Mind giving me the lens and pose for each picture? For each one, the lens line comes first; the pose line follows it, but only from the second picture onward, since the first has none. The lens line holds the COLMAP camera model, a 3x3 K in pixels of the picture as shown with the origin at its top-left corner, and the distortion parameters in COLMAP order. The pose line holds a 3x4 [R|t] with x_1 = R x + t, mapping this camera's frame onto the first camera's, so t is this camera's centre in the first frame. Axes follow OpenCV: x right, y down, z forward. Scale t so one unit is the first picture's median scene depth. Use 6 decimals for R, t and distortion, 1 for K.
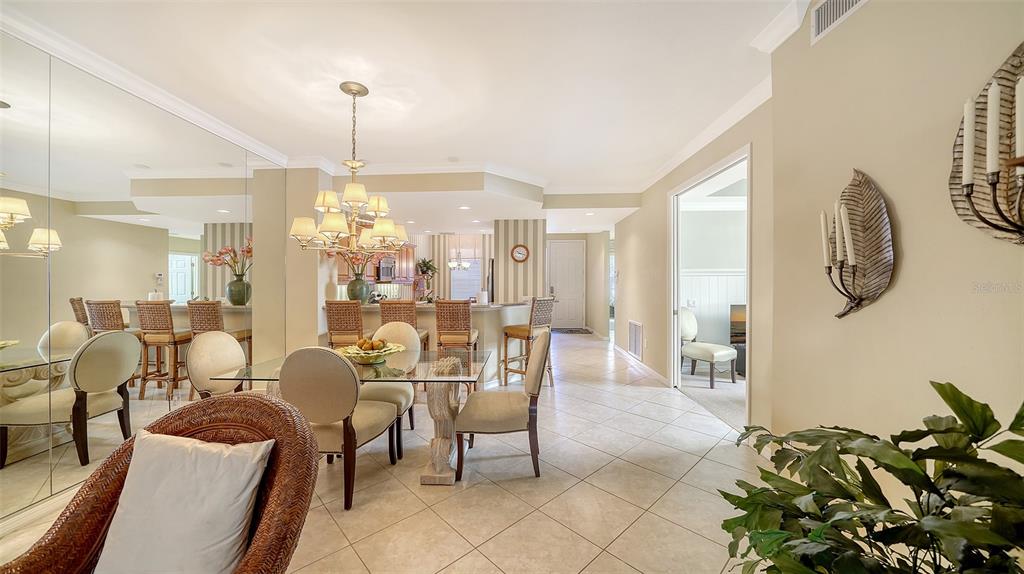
lens RADIAL K [[350.5, 0, 512.7], [0, 350.5, 282.1], [0, 0, 1]] dist [0.000367, -0.000056]
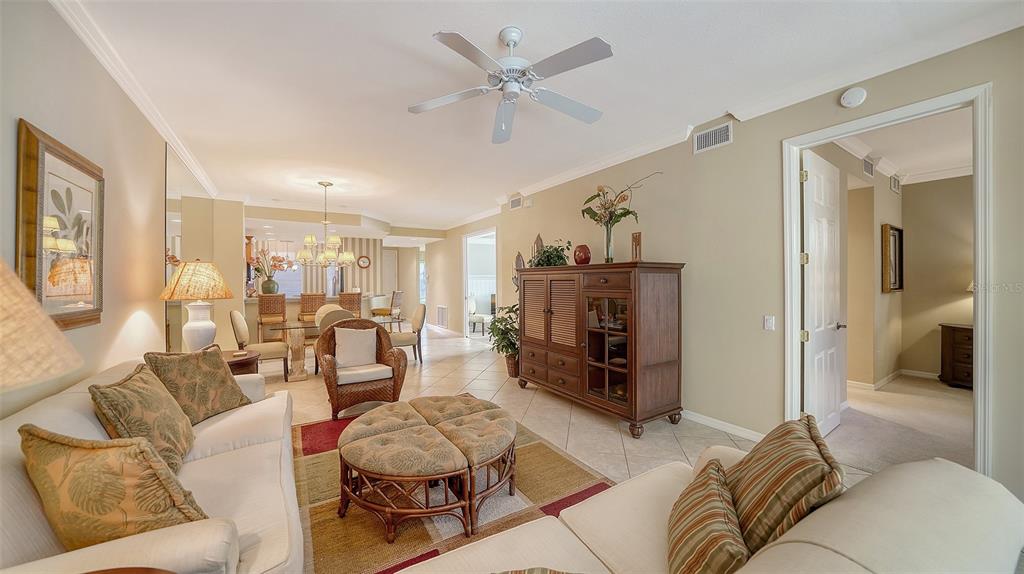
lens RADIAL K [[350.5, 0, 512.7], [0, 350.5, 282.1], [0, 0, 1]] dist [0.000367, -0.000056]
pose [[0.823699, 0.005797, 0.566997, -0.397119], [-0.003569, 0.999981, -0.005040, 0.004579], [-0.567016, 0.002128, 0.823704, -0.693689]]
